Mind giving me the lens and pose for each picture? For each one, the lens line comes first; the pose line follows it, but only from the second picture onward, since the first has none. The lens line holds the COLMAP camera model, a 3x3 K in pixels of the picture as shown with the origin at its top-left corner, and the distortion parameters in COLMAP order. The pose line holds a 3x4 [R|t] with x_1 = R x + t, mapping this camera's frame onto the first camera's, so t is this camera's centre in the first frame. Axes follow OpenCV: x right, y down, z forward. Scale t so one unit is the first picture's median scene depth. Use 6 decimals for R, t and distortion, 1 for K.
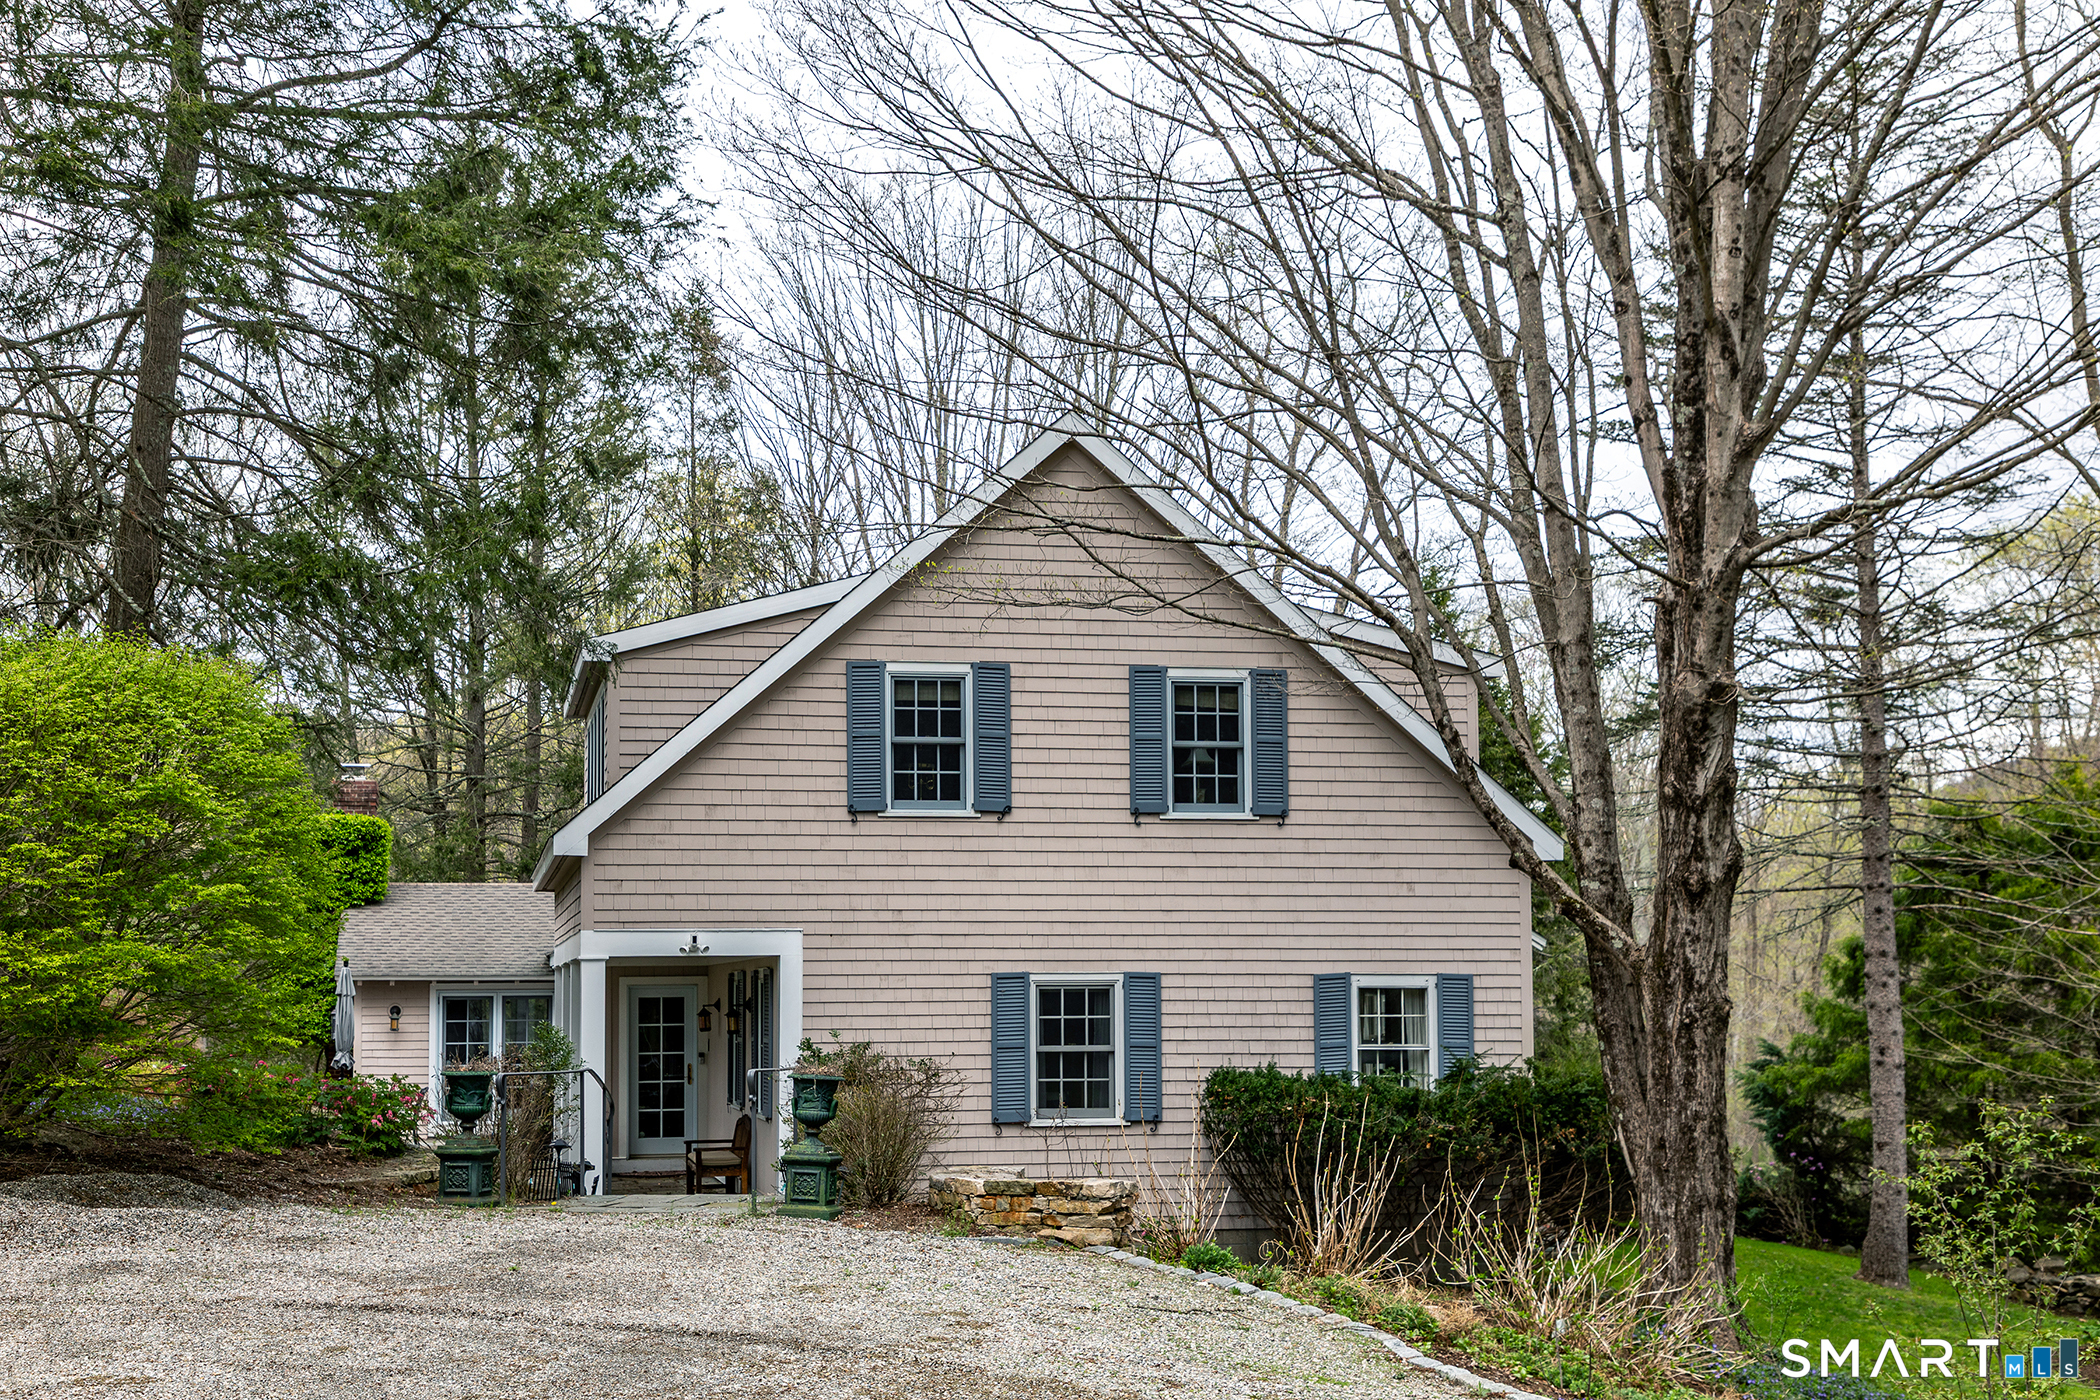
lens RADIAL K [[3149.0, 0, 1048.2], [0, 3149.0, 705.1], [0, 0, 1]] dist [0.158138, 0.000000]
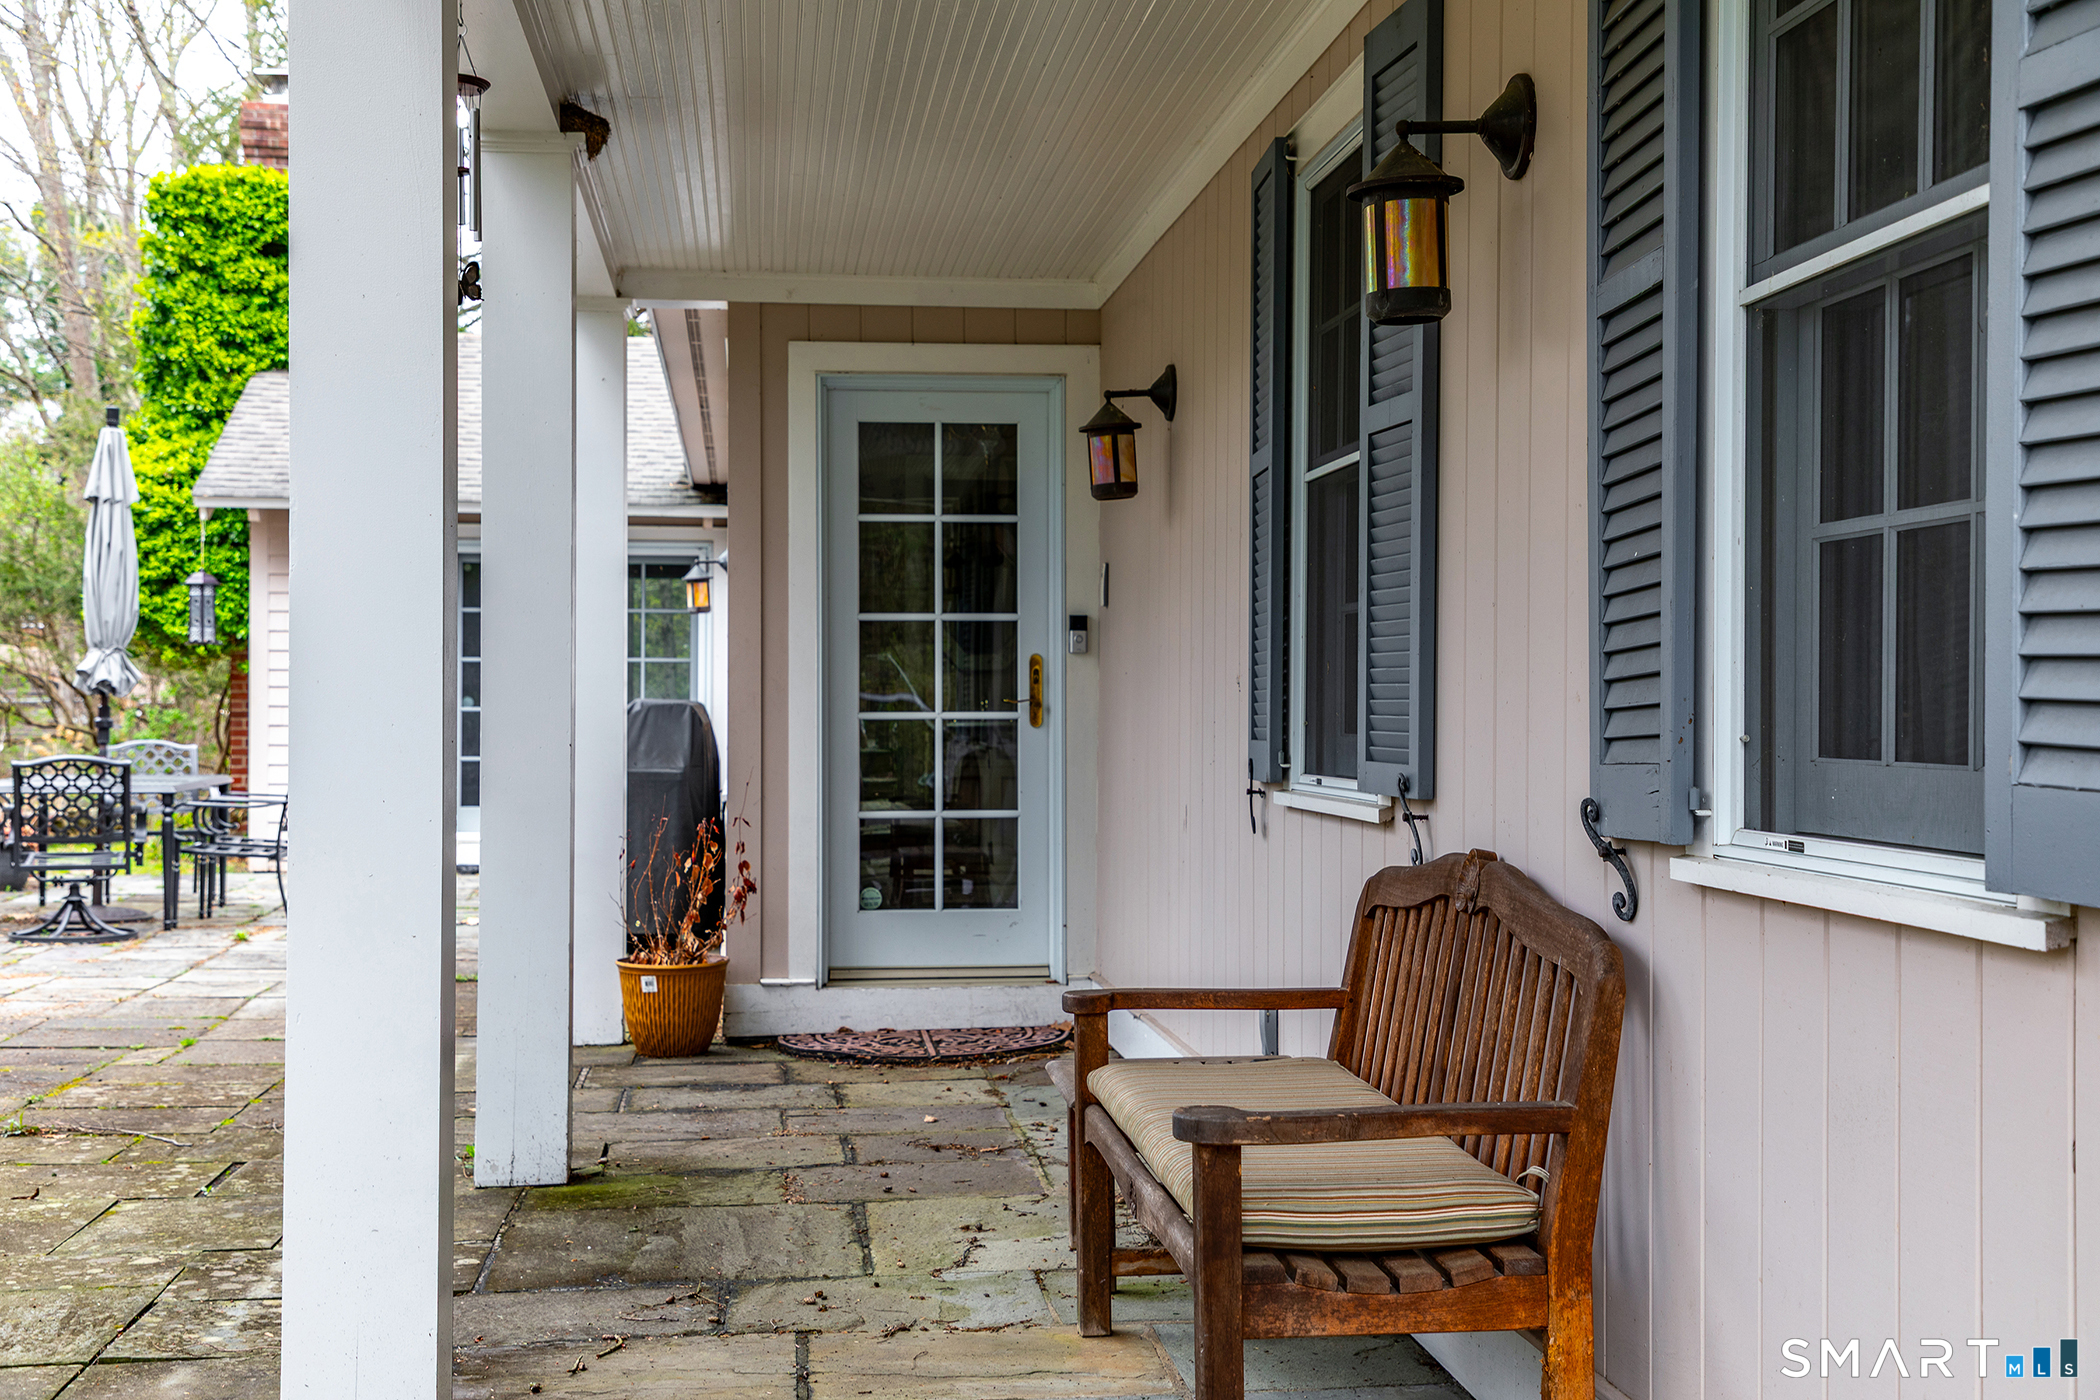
lens RADIAL K [[2624.1, 0, 1052.1], [0, 2624.1, 702.4], [0, 0, 1]] dist [0.024924, 0.000000]
pose [[0.996553, 0.009128, -0.082450, -0.096998], [-0.002563, 0.996841, 0.079380, 0.103741], [0.082914, -0.078895, 0.993429, 0.802629]]
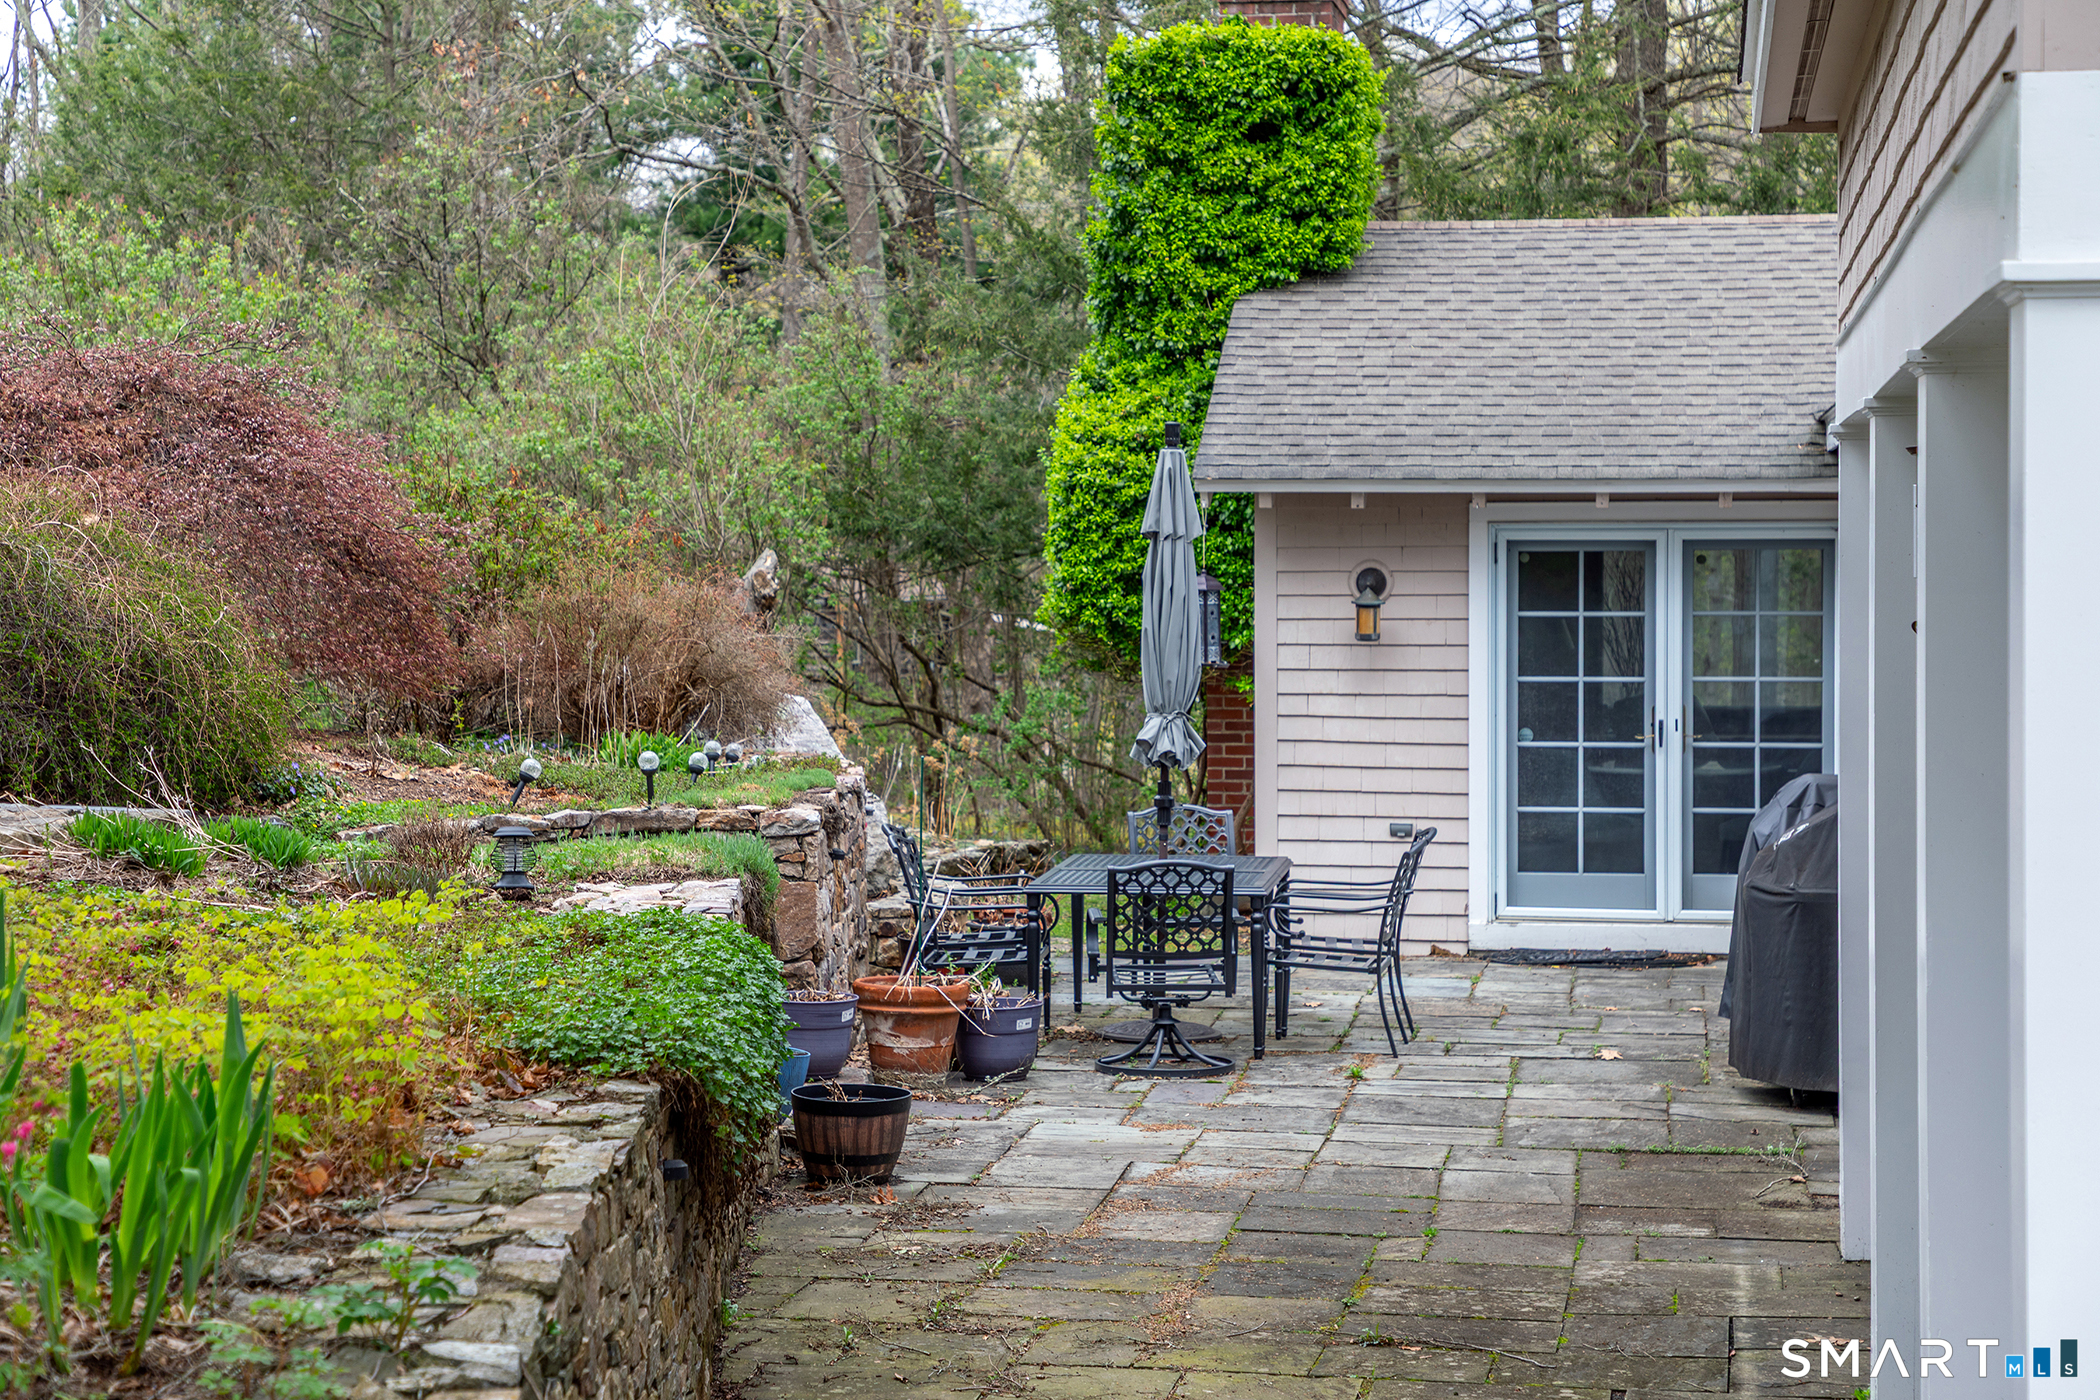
lens RADIAL K [[4174.3, 0, 1050.0], [0, 4174.3, 697.6], [0, 0, 1]] dist [0.255137, 0.000000]
pose [[0.937873, 0.018125, -0.346504, -0.102050], [0.020712, 0.993929, 0.108053, 0.074164], [0.346359, -0.108517, 0.931804, 0.708116]]
